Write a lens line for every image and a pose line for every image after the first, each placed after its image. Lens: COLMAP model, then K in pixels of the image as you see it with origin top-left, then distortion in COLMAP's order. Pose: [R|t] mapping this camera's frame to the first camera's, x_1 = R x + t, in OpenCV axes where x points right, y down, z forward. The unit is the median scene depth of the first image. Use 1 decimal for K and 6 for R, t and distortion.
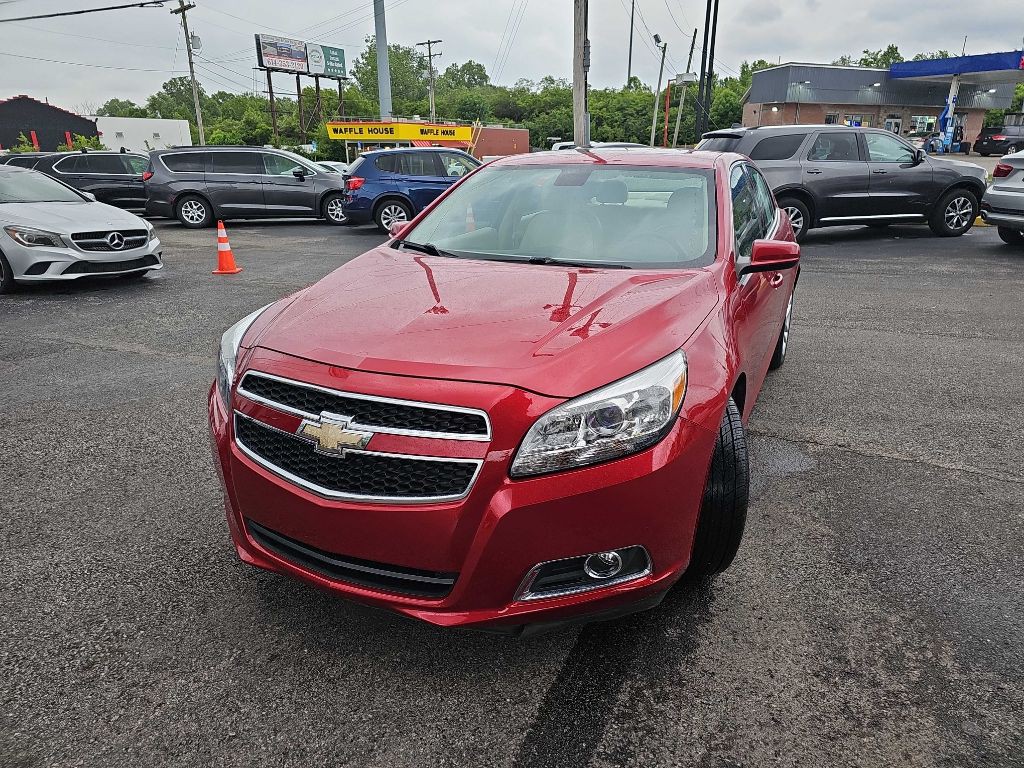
lens RADIAL K [[674.8, 0, 521.1], [0, 674.8, 386.3], [0, 0, 1]] dist [0.048895, -0.029530]
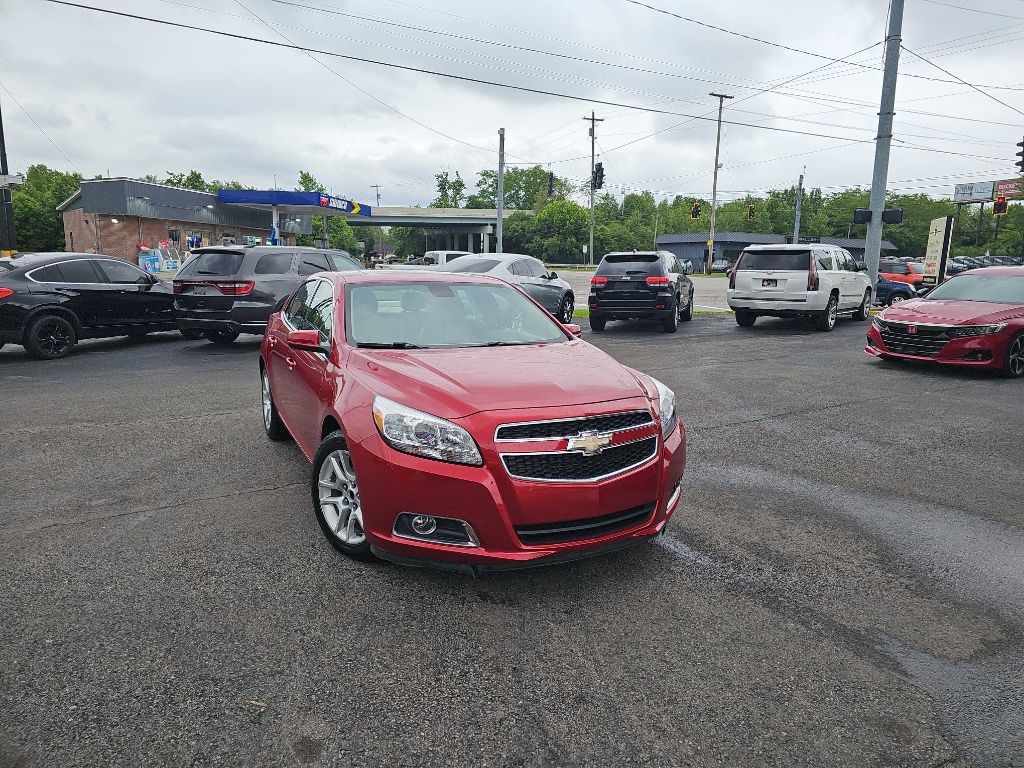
lens RADIAL K [[674.8, 0, 532.4], [0, 674.8, 387.1], [0, 0, 1]] dist [0.048895, -0.029530]
pose [[0.590956, -0.130178, 0.796131, -0.203510], [0.248931, 0.968159, -0.026471, -0.006354], [-0.767336, 0.213825, 0.604545, 0.010962]]
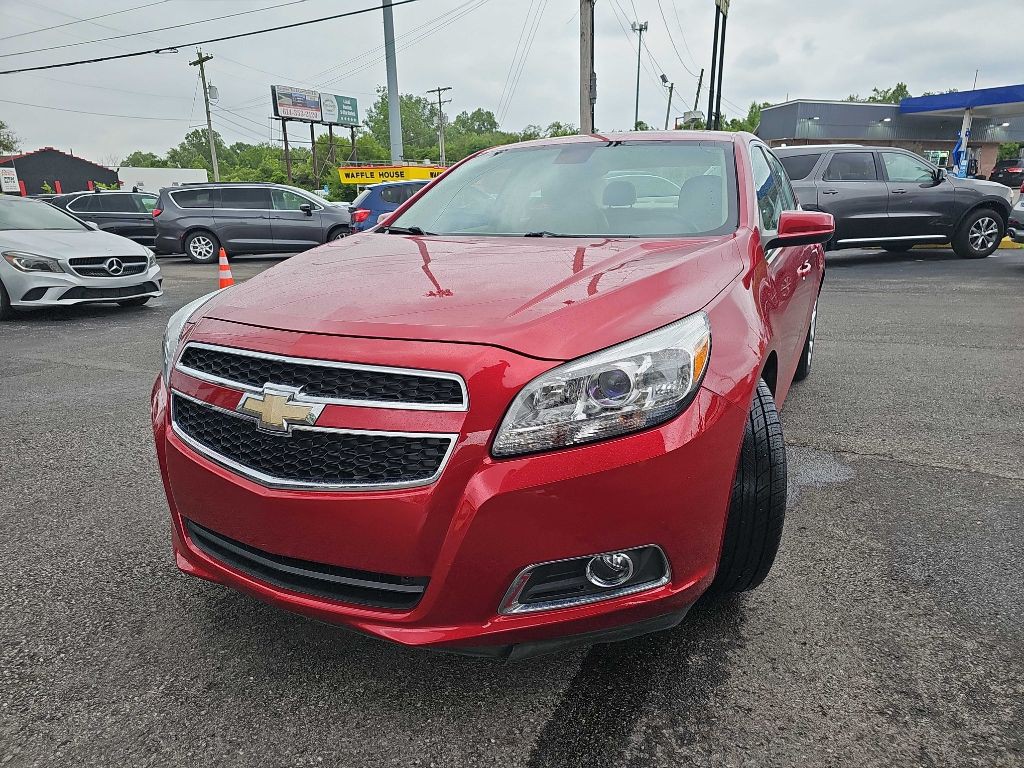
lens RADIAL K [[674.8, 0, 511.5], [0, 674.8, 396.5], [0, 0, 1]] dist [0.048895, -0.029530]
pose [[0.999544, -0.005884, -0.029631, 0.003696], [0.004497, 0.998901, -0.046657, 0.011853], [0.029873, 0.046503, 0.998471, 0.022822]]
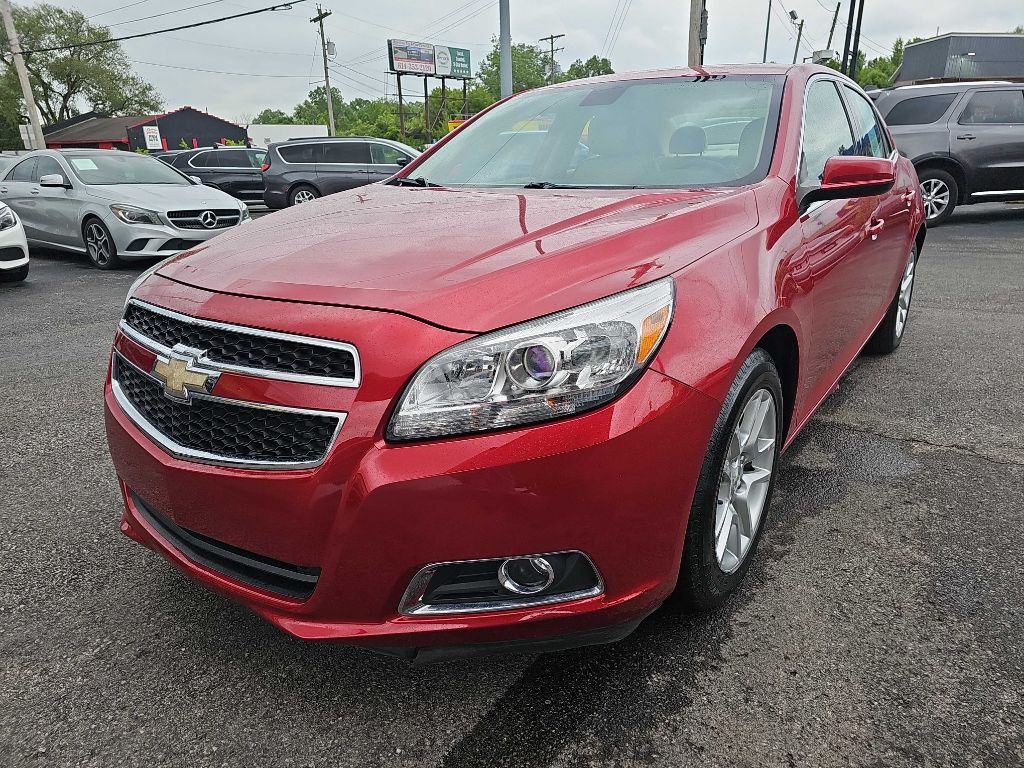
lens RADIAL K [[674.8, 0, 510.3], [0, 674.8, 386.0], [0, 0, 1]] dist [0.048895, -0.029530]
pose [[0.982381, 0.039034, -0.182767, 0.027606], [-0.038760, 0.999236, 0.005075, 0.008170], [0.182826, 0.002098, 0.983143, 0.038810]]
